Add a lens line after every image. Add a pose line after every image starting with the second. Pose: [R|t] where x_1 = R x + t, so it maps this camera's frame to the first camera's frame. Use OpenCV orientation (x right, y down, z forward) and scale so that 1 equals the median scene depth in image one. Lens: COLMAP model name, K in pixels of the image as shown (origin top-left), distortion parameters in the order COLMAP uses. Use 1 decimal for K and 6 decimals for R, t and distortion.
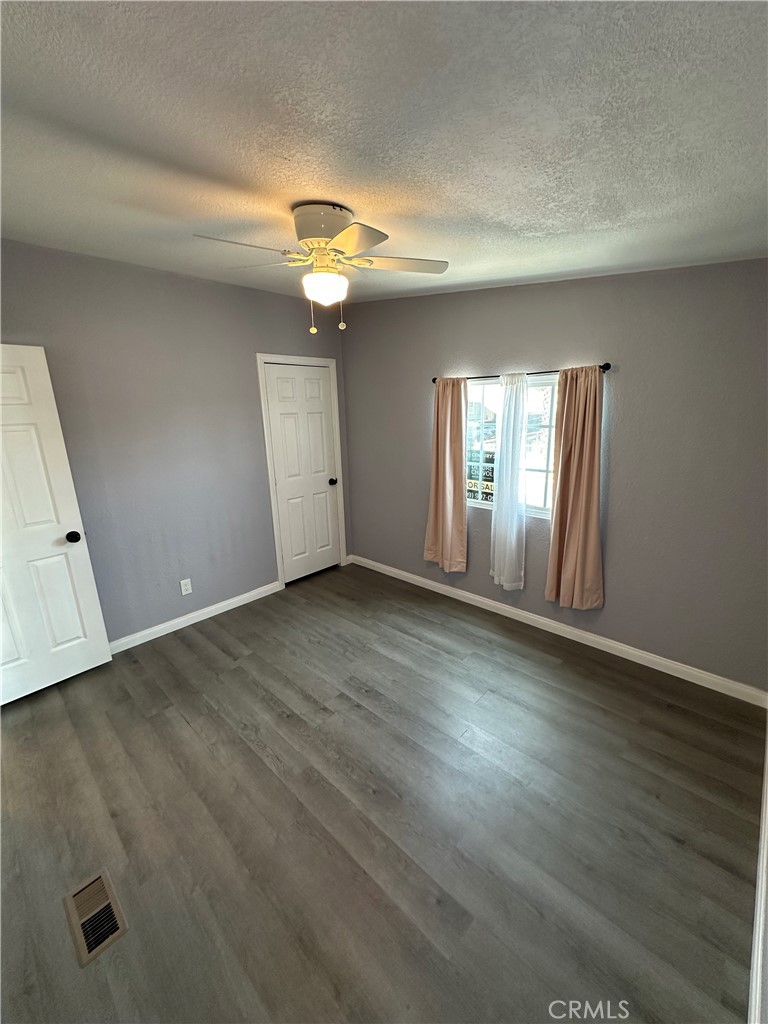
lens RADIAL K [[407.8, 0, 388.3], [0, 407.8, 517.2], [0, 0, 1]] dist [-0.005316, 0.001558]
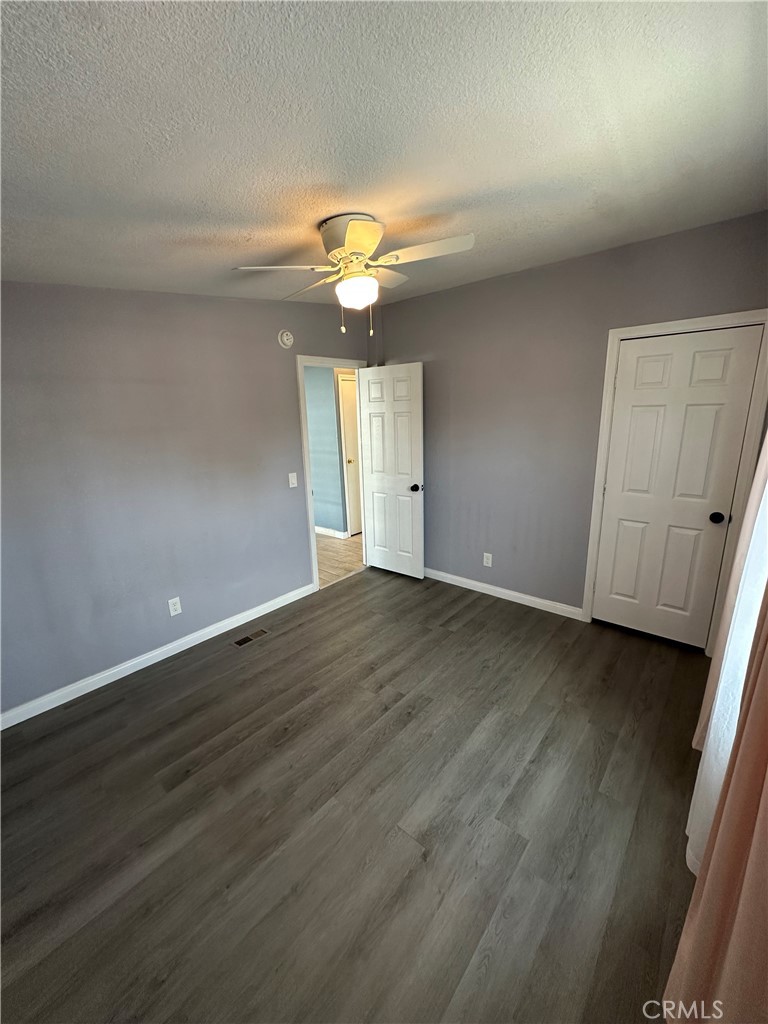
lens RADIAL K [[407.8, 0, 381.0], [0, 407.8, 517.0], [0, 0, 1]] dist [-0.005316, 0.001558]
pose [[0.043593, 0.276573, -0.960004, 0.605819], [-0.235069, 0.936778, 0.259208, -0.182962], [0.971001, 0.214367, 0.105851, 0.638236]]
